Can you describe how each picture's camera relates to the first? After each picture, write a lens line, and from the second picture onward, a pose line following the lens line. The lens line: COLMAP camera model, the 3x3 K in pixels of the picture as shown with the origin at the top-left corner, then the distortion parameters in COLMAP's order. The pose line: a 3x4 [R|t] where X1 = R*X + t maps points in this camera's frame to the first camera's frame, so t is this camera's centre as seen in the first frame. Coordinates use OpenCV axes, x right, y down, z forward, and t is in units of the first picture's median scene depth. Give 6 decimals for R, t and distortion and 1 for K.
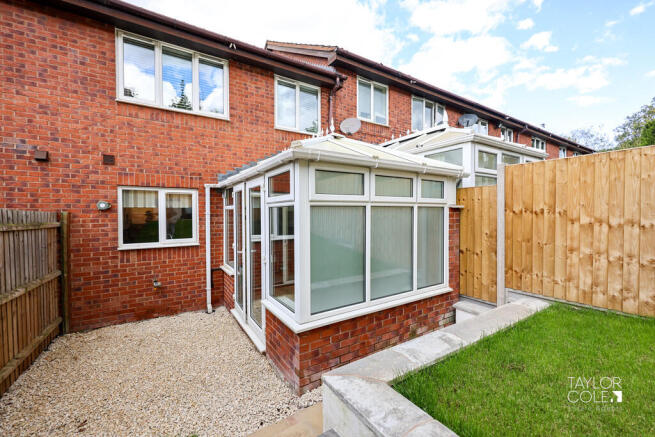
lens RADIAL K [[263.7, 0, 326.2], [0, 263.7, 216.7], [0, 0, 1]] dist [0.001687, 0.000110]
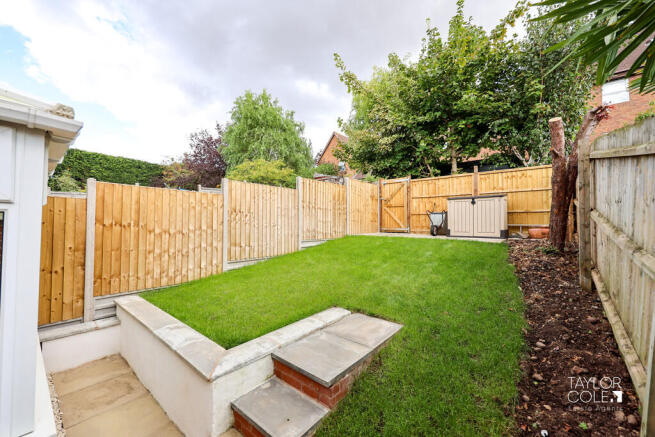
lens RADIAL K [[263.7, 0, 326.2], [0, 263.7, 216.7], [0, 0, 1]] dist [0.001687, 0.000110]
pose [[-0.301591, 0.033399, 0.952852, -0.673276], [0.009457, 0.999442, -0.032038, -0.009980], [-0.953390, -0.000652, -0.301739, 0.486086]]
